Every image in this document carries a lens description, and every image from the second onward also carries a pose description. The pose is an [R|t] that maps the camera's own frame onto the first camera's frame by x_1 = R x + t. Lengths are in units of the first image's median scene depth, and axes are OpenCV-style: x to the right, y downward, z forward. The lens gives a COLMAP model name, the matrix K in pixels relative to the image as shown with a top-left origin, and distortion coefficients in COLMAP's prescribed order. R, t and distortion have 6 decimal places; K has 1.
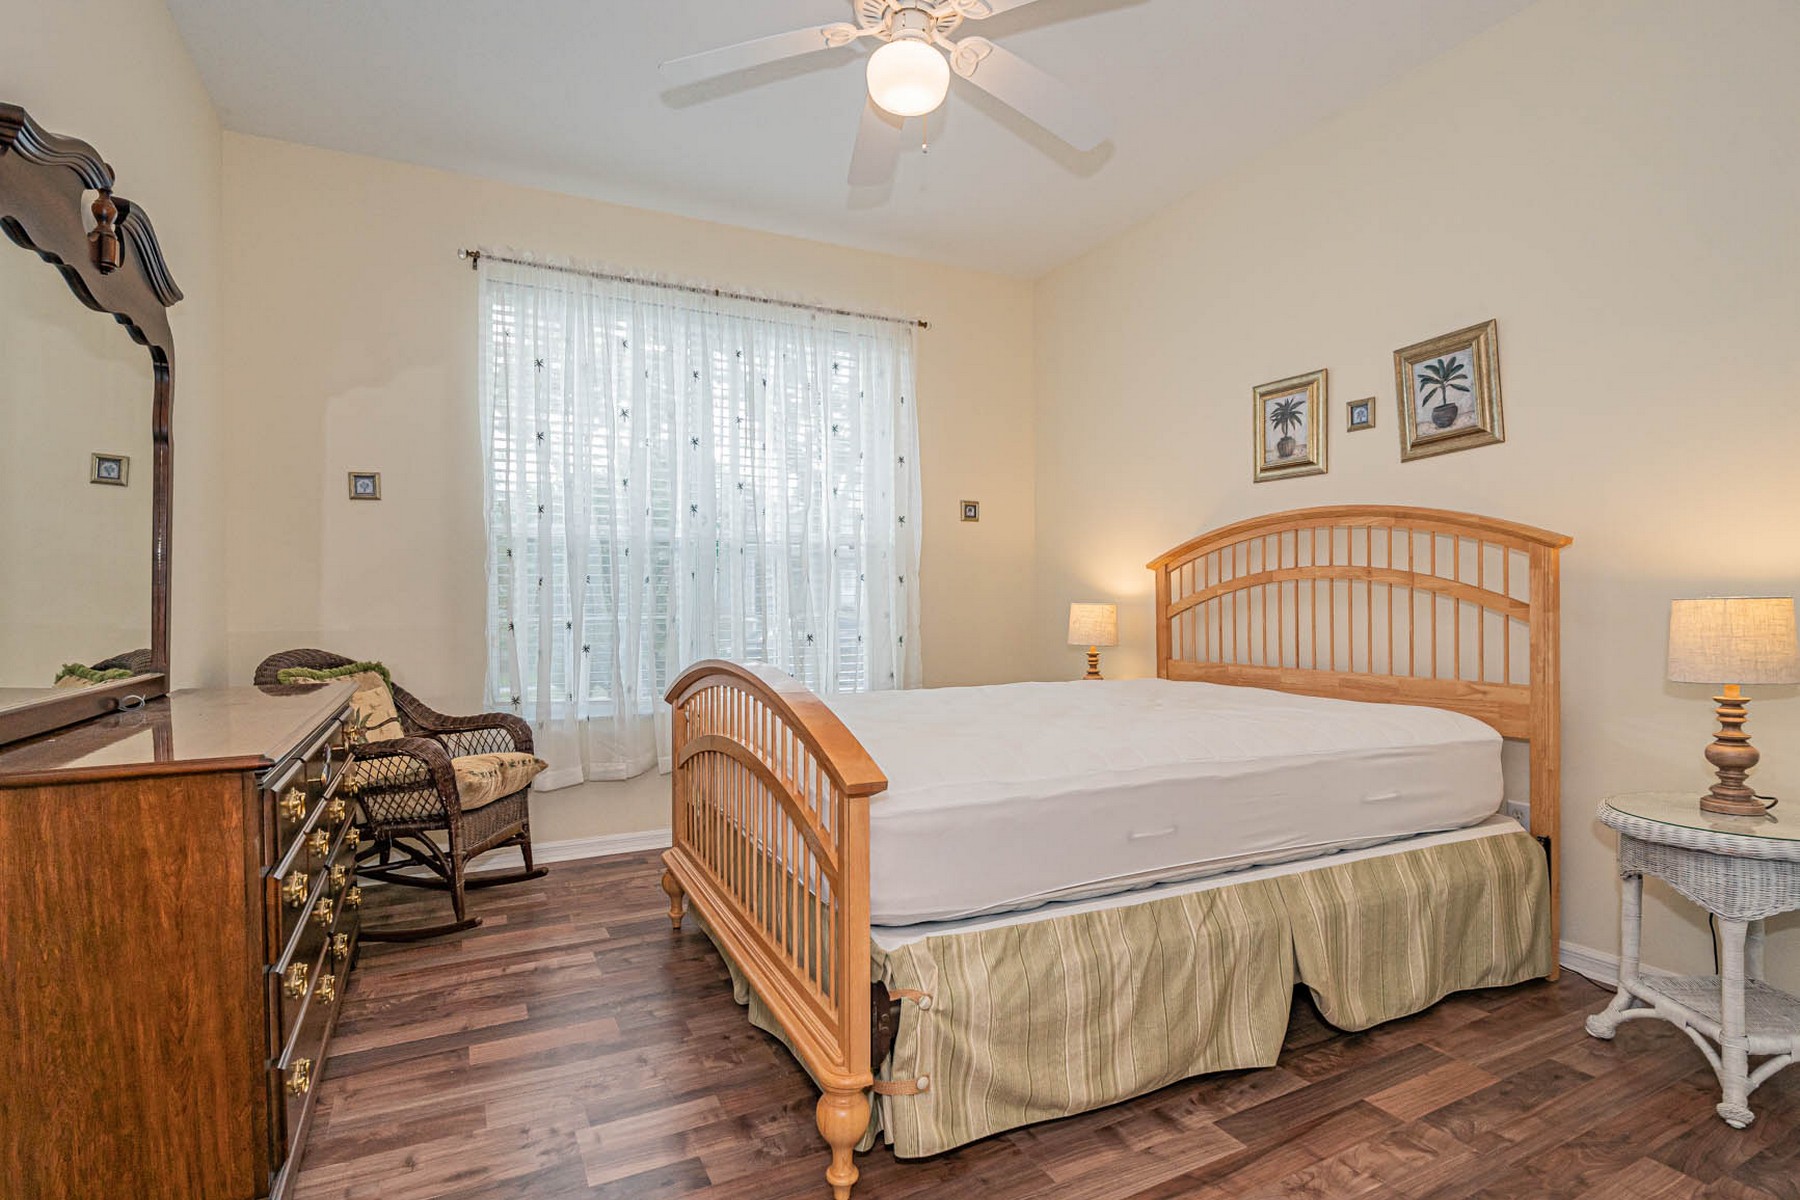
lens RADIAL K [[850.1, 0, 878.7], [0, 850.1, 590.2], [0, 0, 1]] dist [-0.000308, -0.000140]
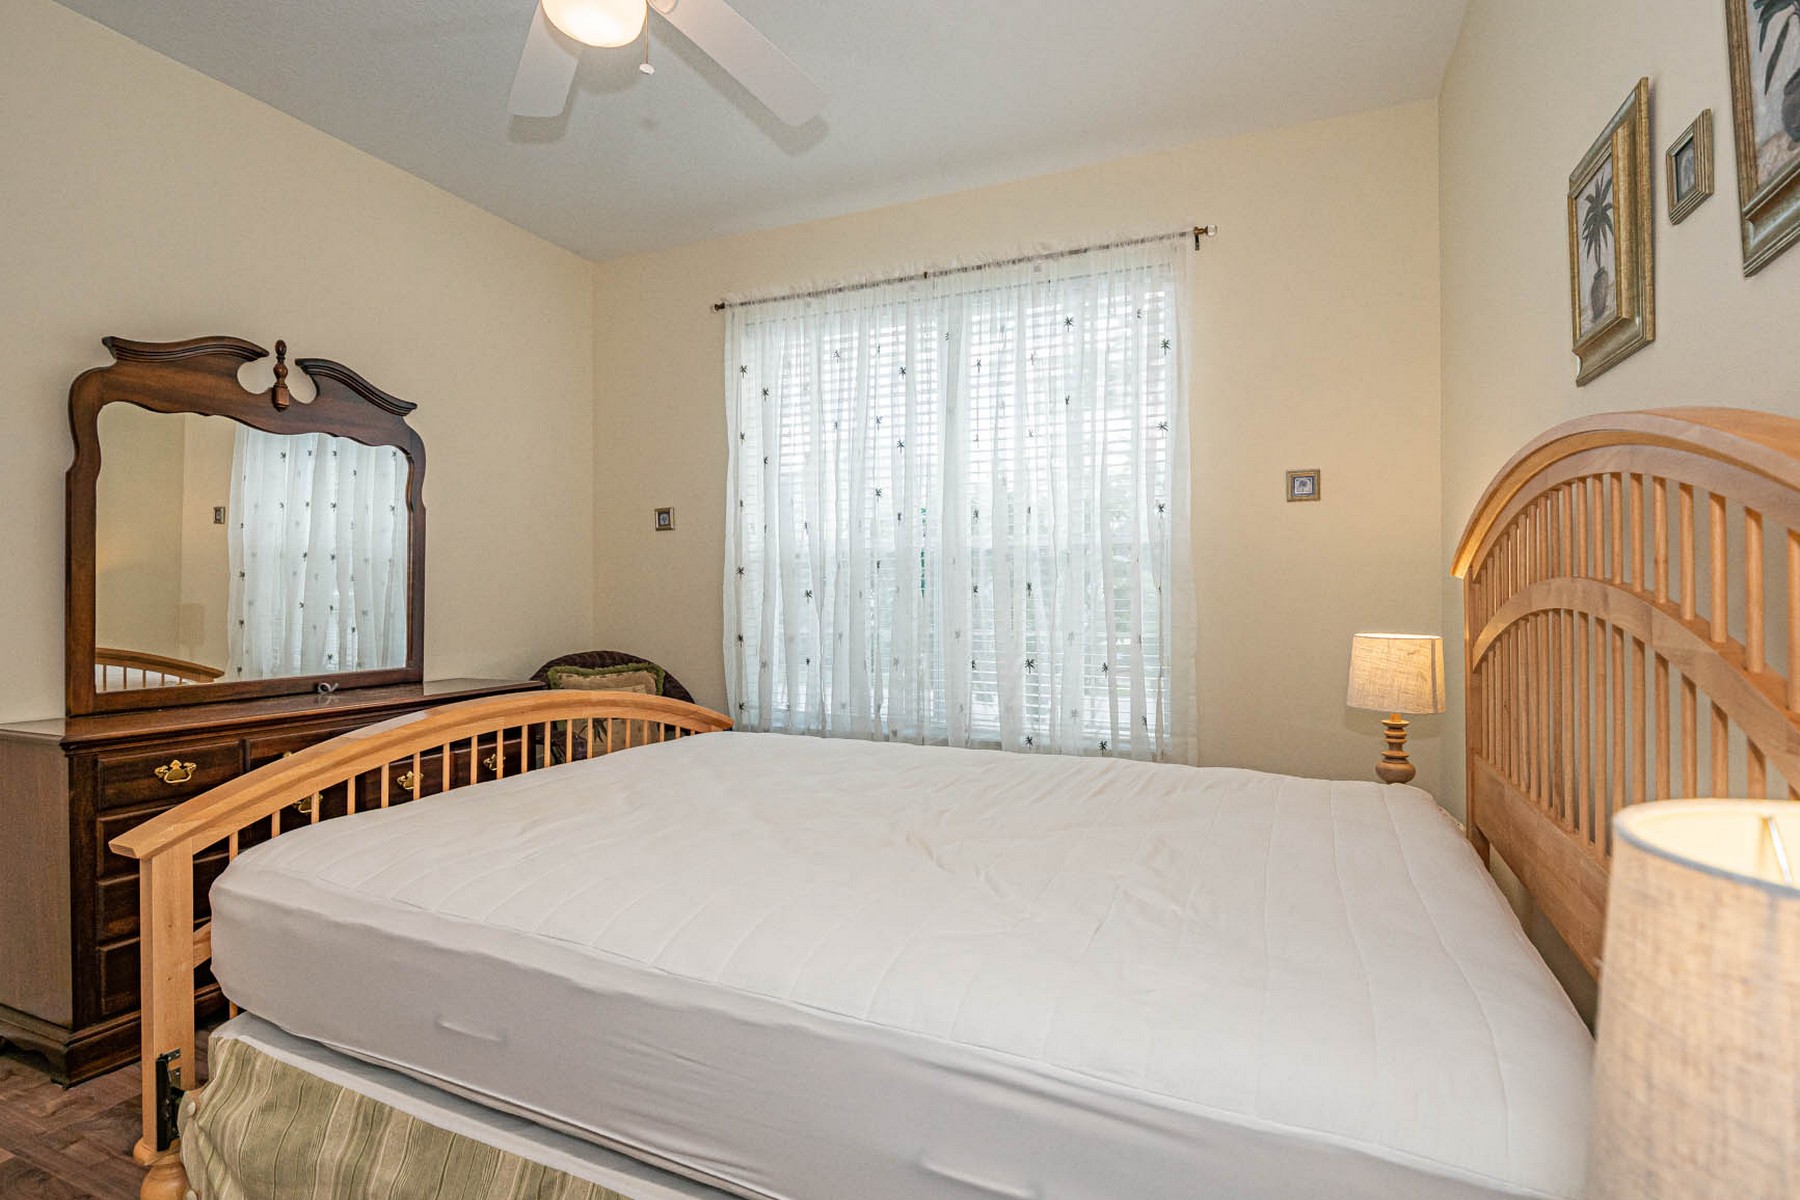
lens RADIAL K [[850.1, 0, 878.7], [0, 850.1, 590.2], [0, 0, 1]] dist [-0.000308, -0.000140]
pose [[0.659201, -0.001406, -0.751965, 0.485905], [0.008236, 0.999952, 0.005350, -0.022640], [0.751922, -0.009720, 0.659181, 0.390910]]
